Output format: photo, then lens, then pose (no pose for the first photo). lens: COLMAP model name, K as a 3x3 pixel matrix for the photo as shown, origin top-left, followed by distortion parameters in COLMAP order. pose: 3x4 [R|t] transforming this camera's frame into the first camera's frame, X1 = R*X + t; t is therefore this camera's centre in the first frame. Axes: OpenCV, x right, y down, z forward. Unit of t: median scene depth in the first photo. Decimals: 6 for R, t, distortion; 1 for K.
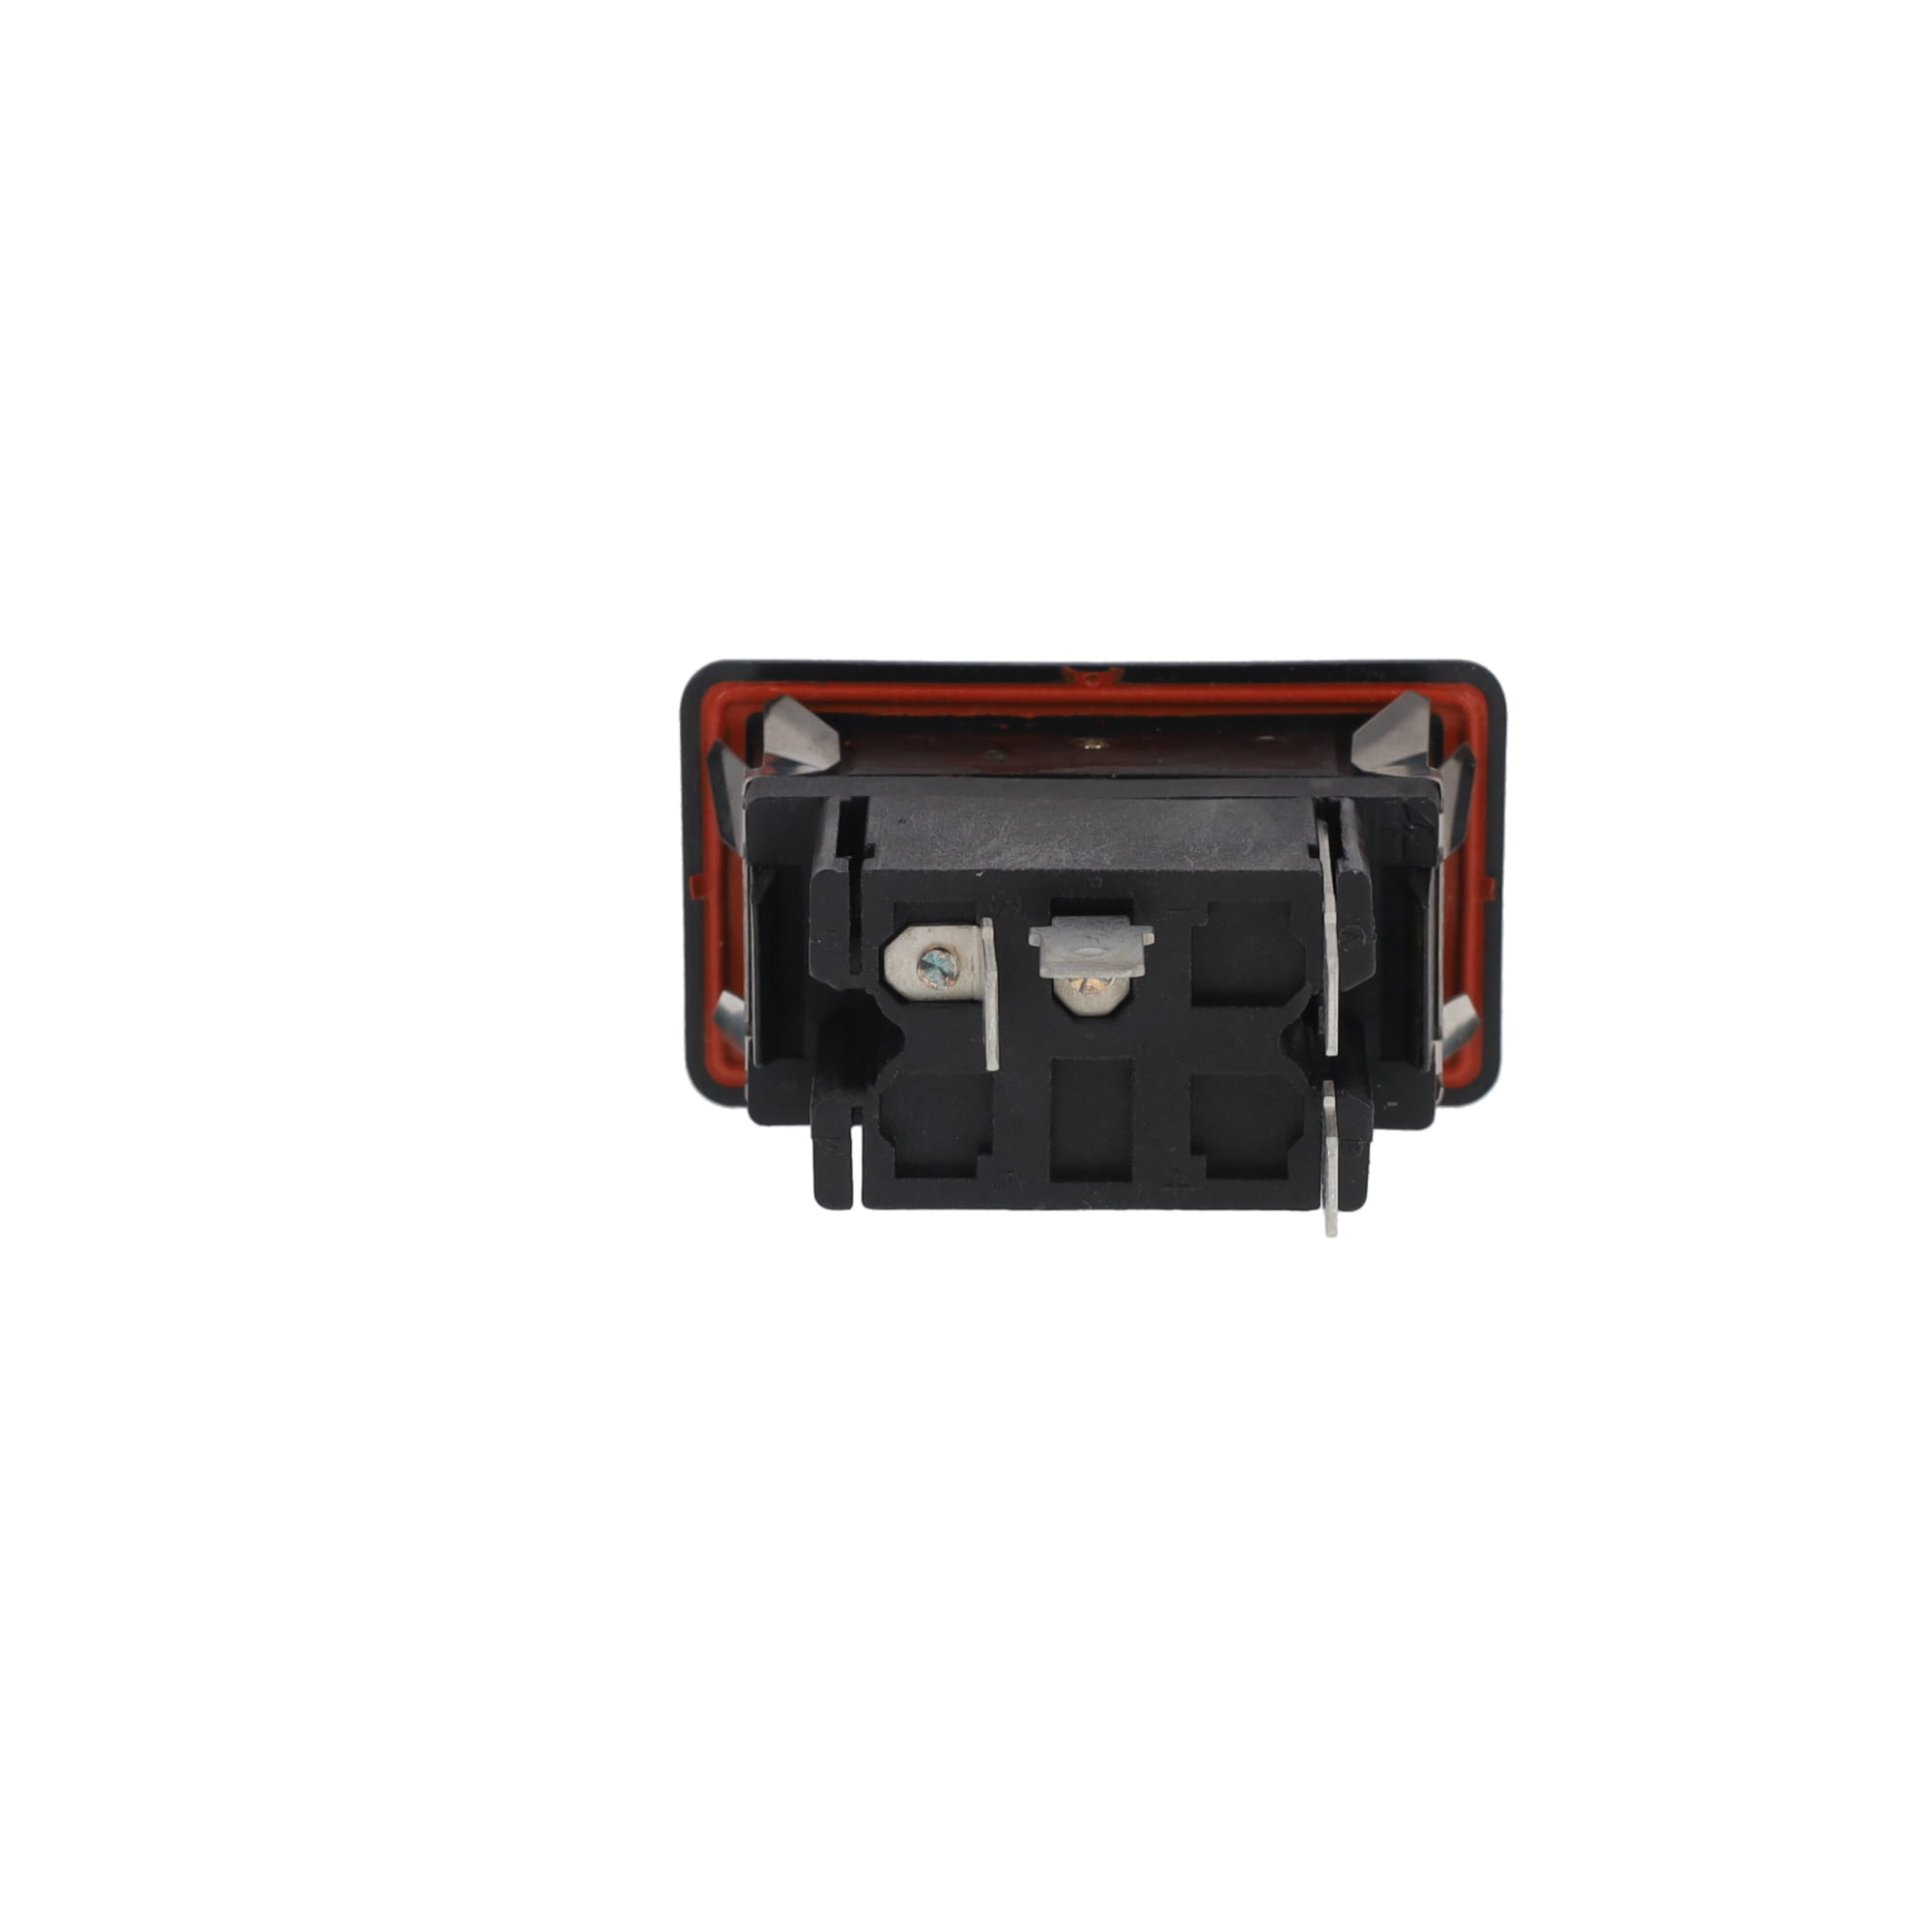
lens RADIAL K [[8345.2, 0, 966.0], [0, 8345.2, 966.3], [0, 0, 1]] dist [0.204643, 0.000000]
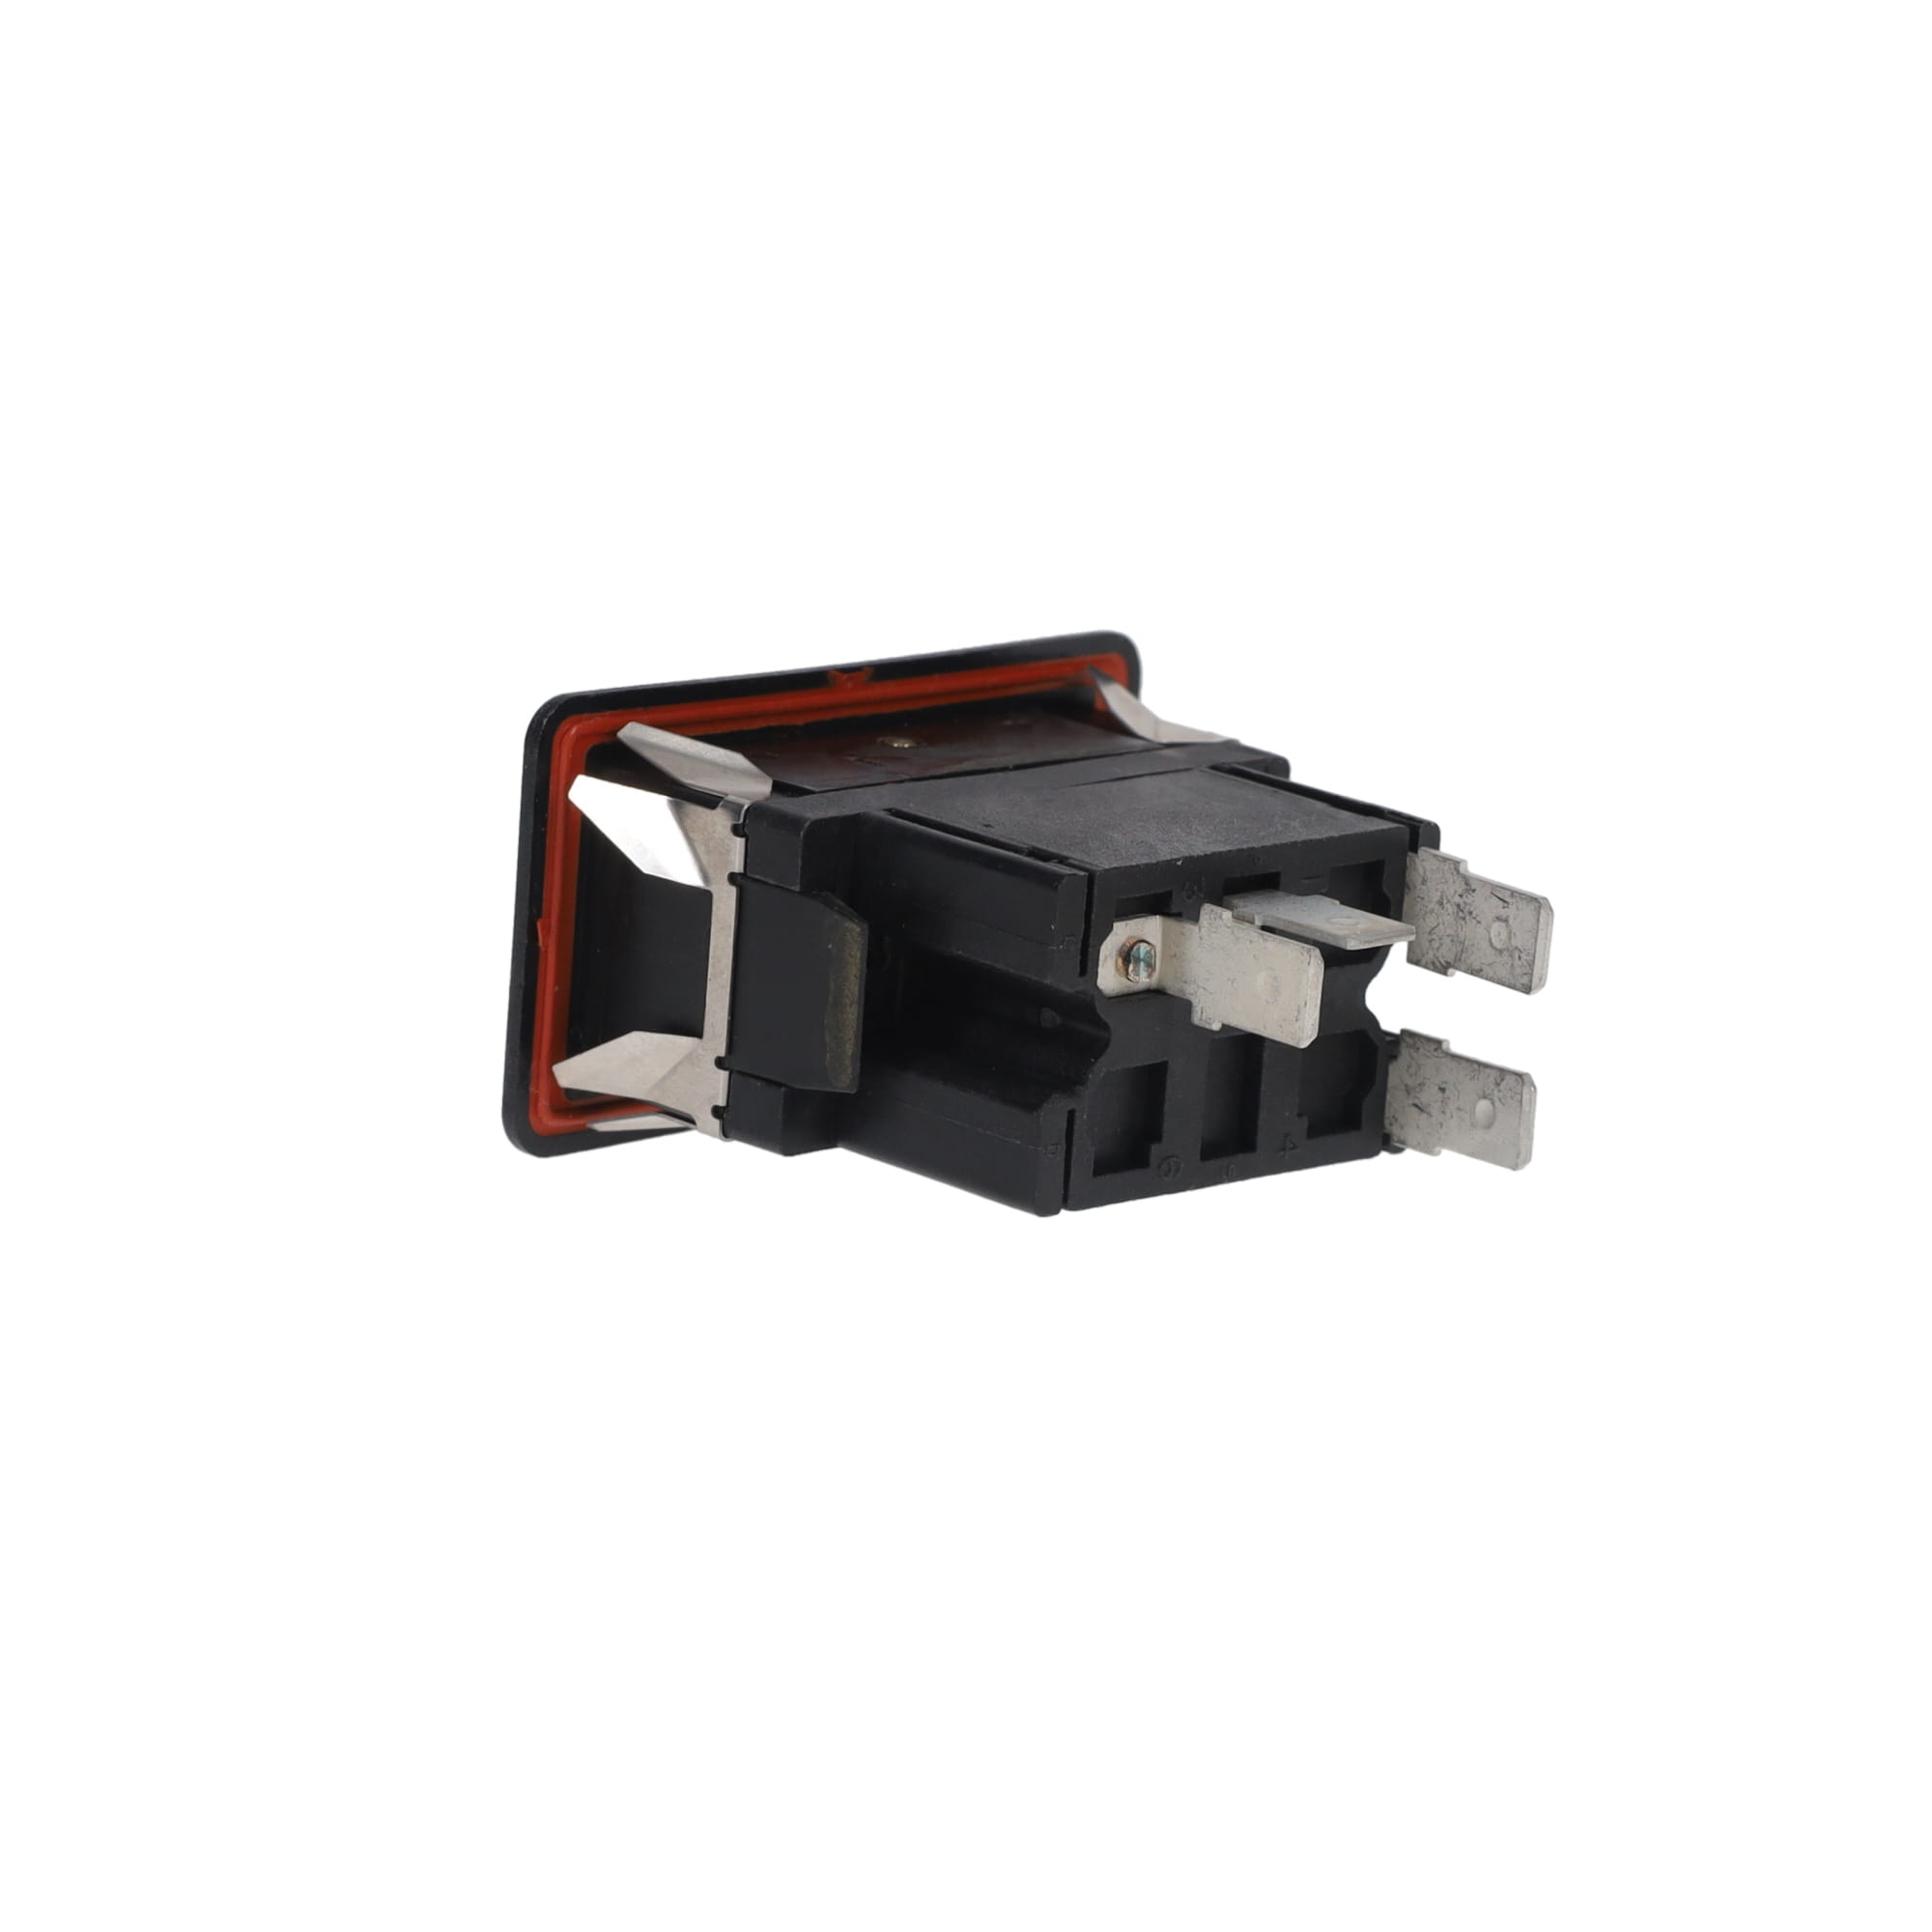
lens RADIAL K [[8345.2, 0, 967.2], [0, 8345.2, 965.9], [0, 0, 1]] dist [0.204643, 0.000000]
pose [[0.702495, -0.109513, 0.703212, -0.683147], [0.110619, 0.992883, 0.044118, -0.043170], [-0.703039, 0.046796, 0.709610, 0.285000]]
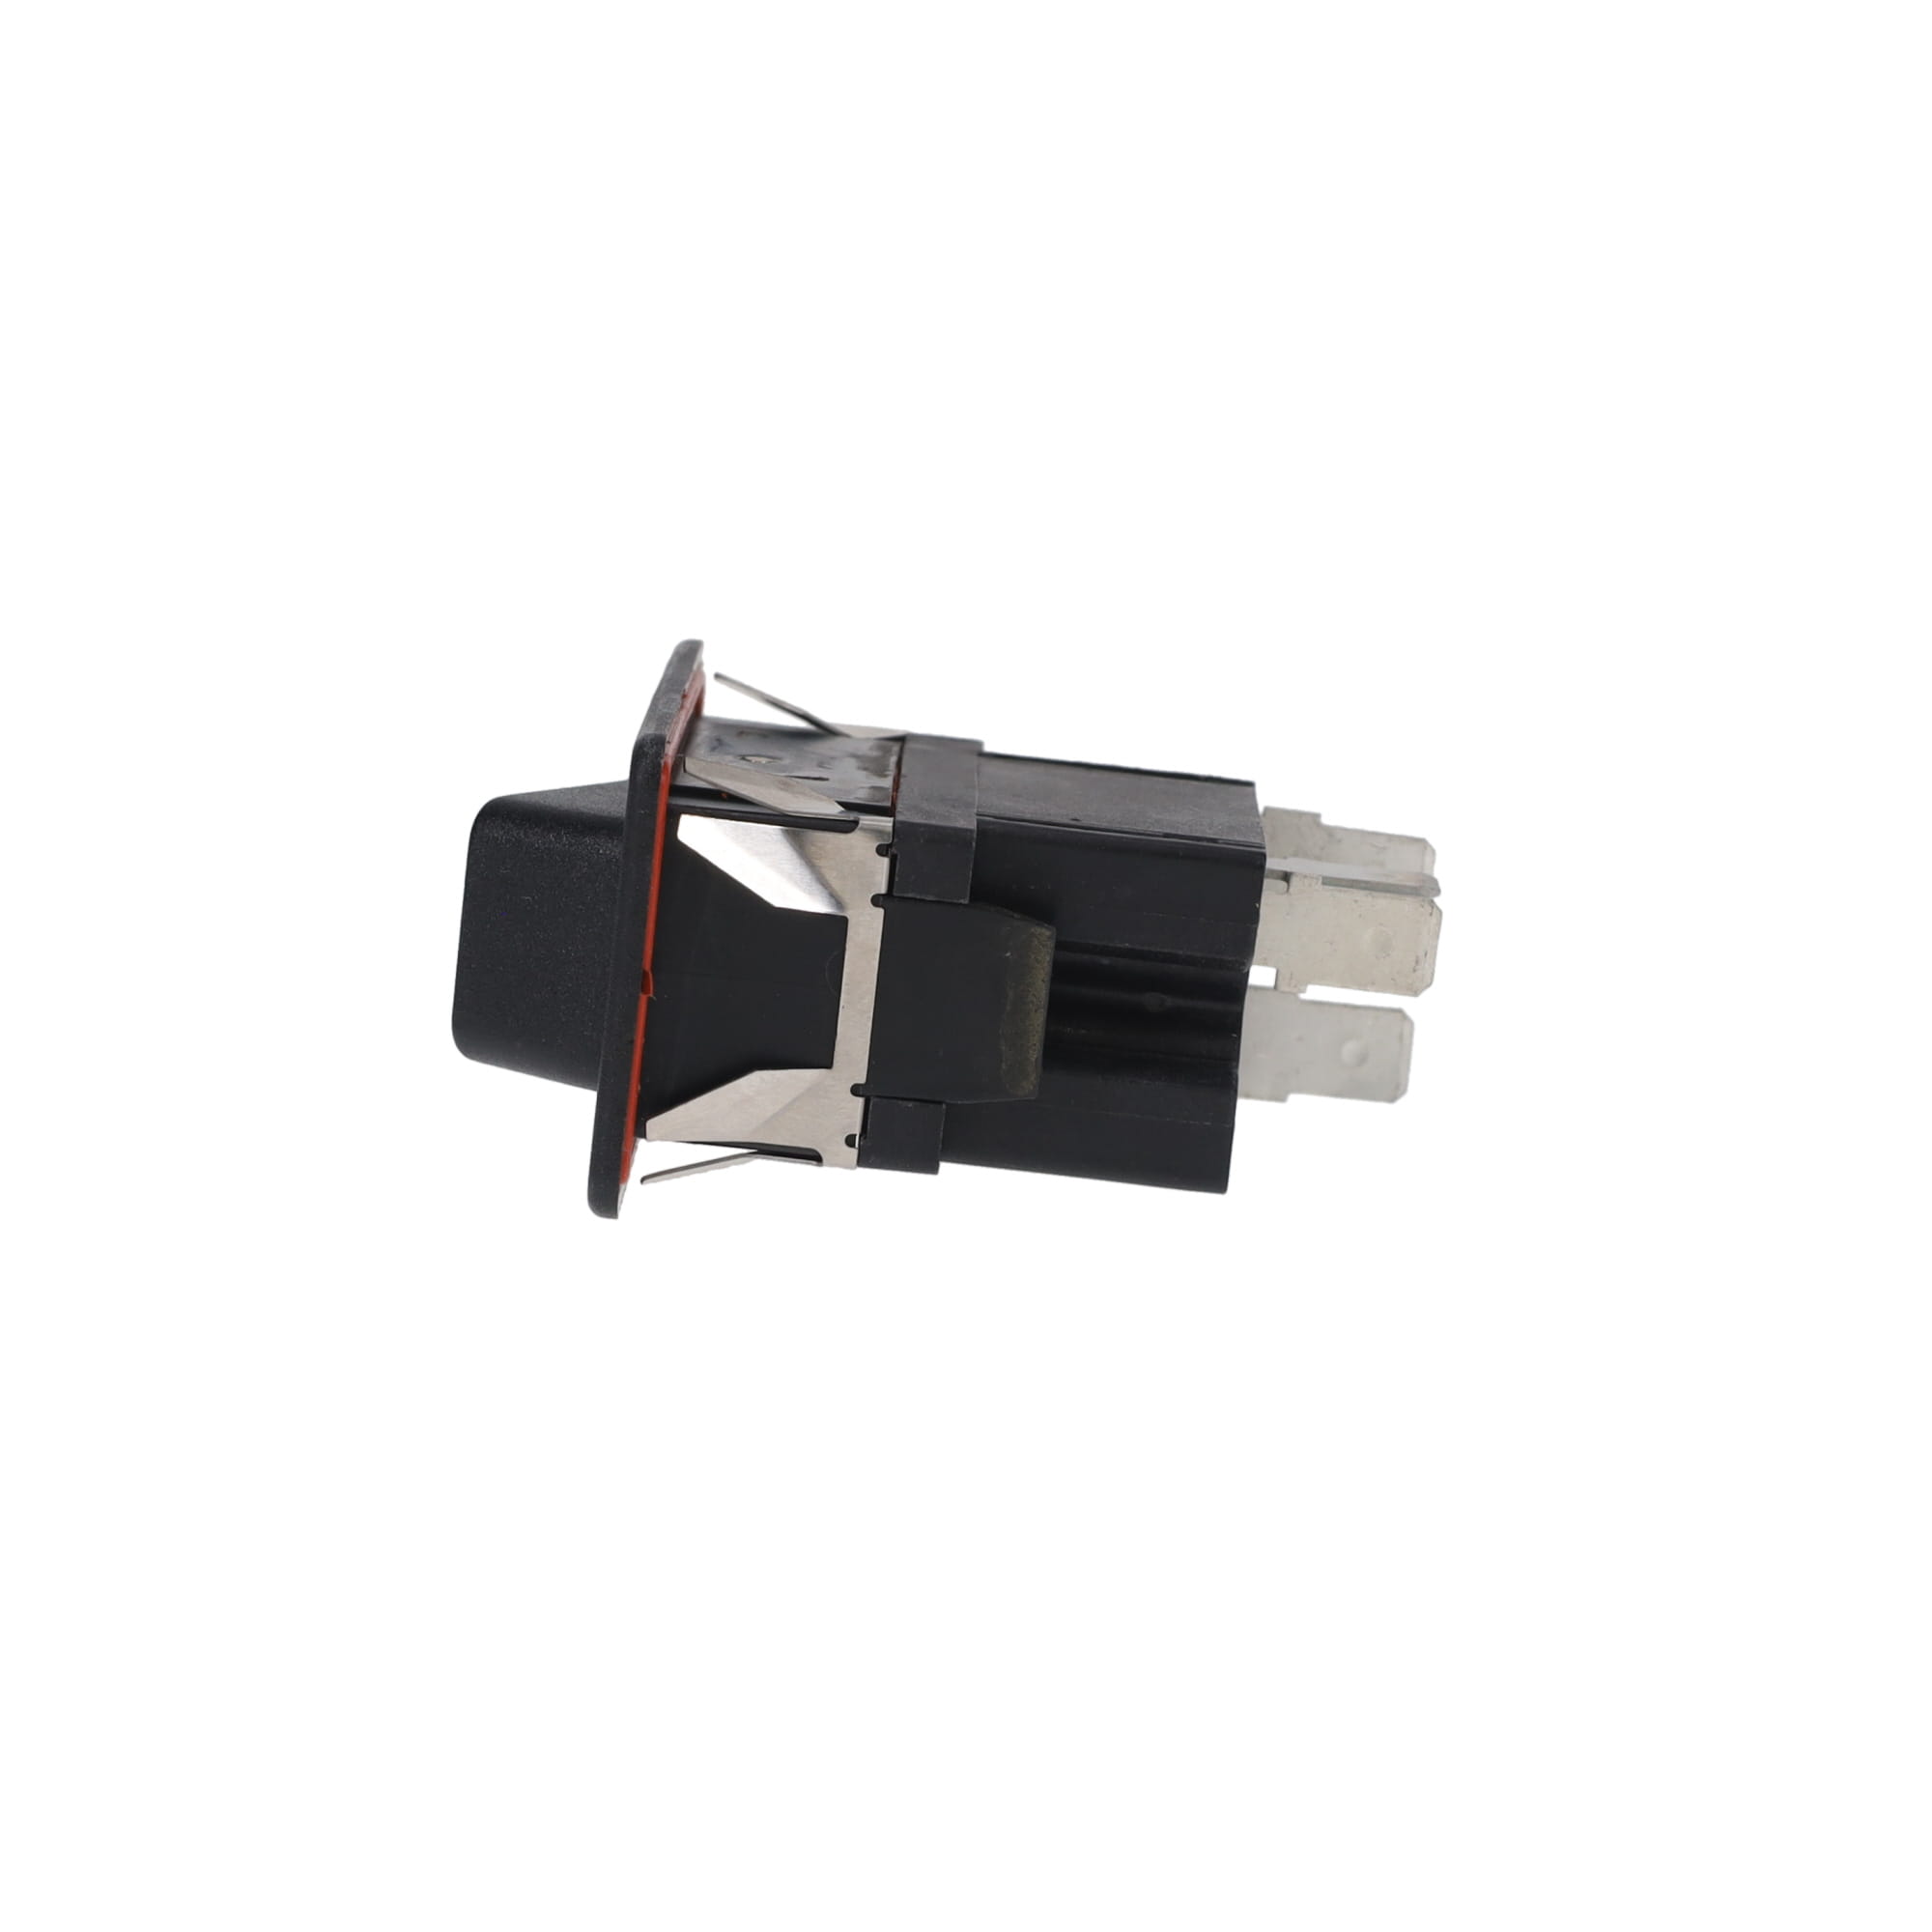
lens RADIAL K [[8345.2, 0, 965.5], [0, 8345.2, 966.9], [0, 0, 1]] dist [0.204643, 0.000000]
pose [[-0.006074, -0.153256, 0.988168, -0.954775], [0.157541, 0.975699, 0.152291, -0.146961], [-0.987494, 0.156602, 0.018218, 0.949503]]
